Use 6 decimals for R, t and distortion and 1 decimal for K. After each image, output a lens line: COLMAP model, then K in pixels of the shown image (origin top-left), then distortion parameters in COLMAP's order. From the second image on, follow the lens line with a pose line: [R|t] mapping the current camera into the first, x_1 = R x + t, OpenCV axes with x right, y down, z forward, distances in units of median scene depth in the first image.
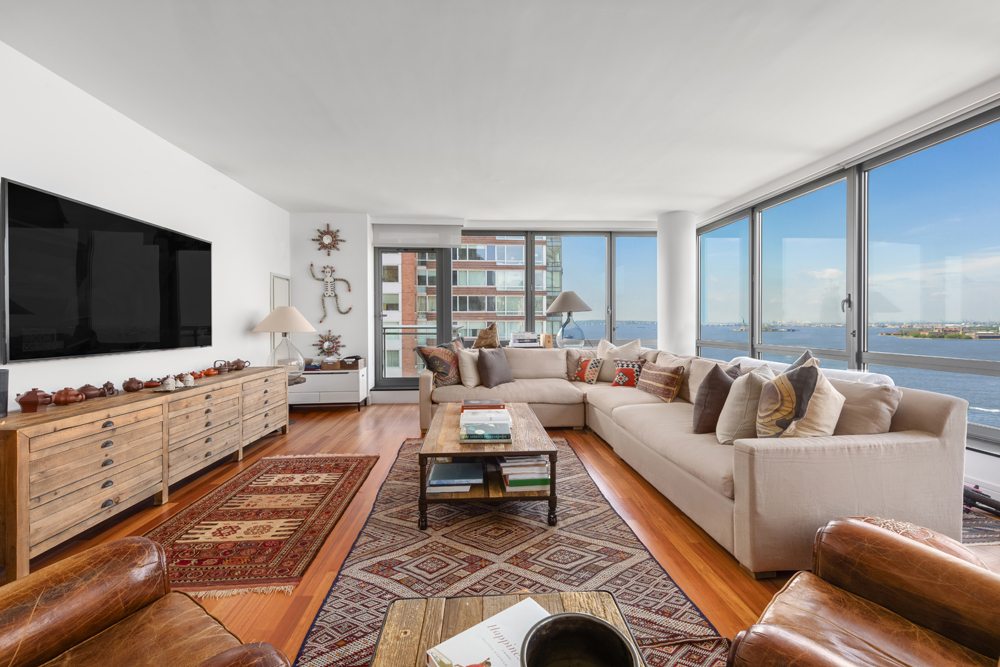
lens RADIAL K [[416.5, 0, 499.1], [0, 416.5, 326.3], [0, 0, 1]] dist [0.008429, -0.000272]
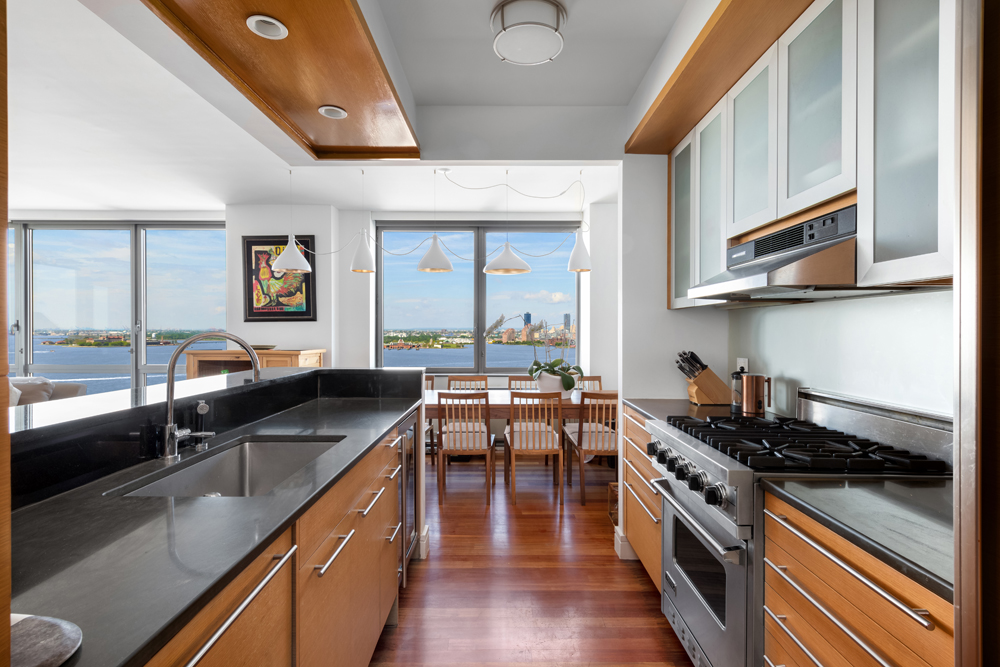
lens RADIAL K [[475.7, 0, 502.4], [0, 475.7, 332.4], [0, 0, 1]] dist [0.008590, -0.000528]
pose [[0.068085, -0.001408, 0.997679, -0.535288], [0.004663, 0.999989, 0.001093, -0.034457], [-0.997669, 0.004578, 0.068091, -0.588991]]
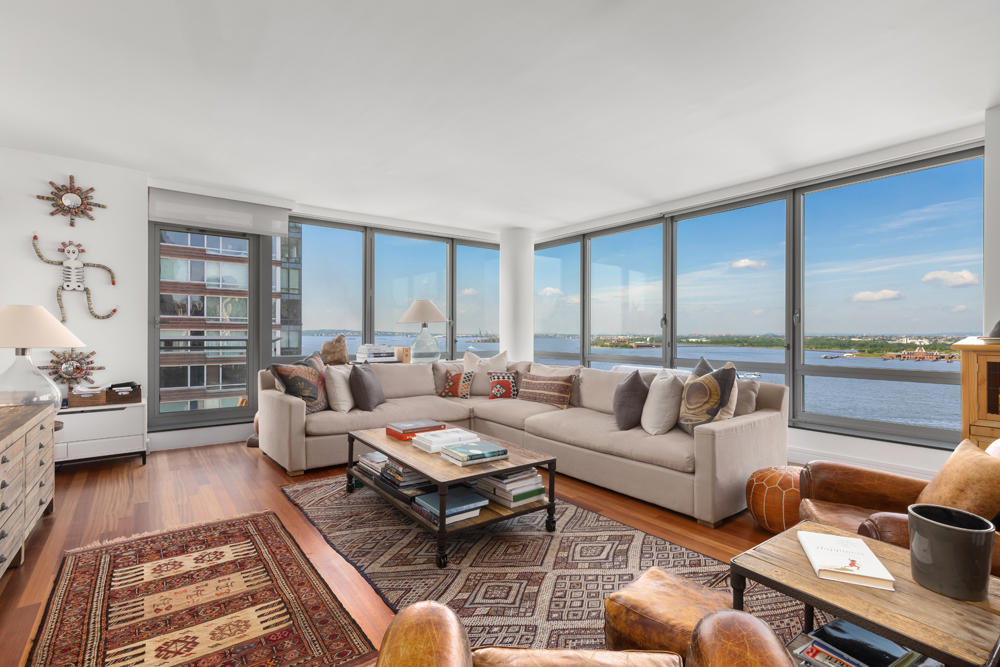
lens RADIAL K [[475.7, 0, 506.8], [0, 475.7, 335.2], [0, 0, 1]] dist [0.008590, -0.000528]
pose [[0.833429, 0.004649, 0.552606, -0.390383], [-0.002198, 0.999985, -0.005099, -0.002455], [-0.552622, 0.003035, 0.833427, 0.045520]]
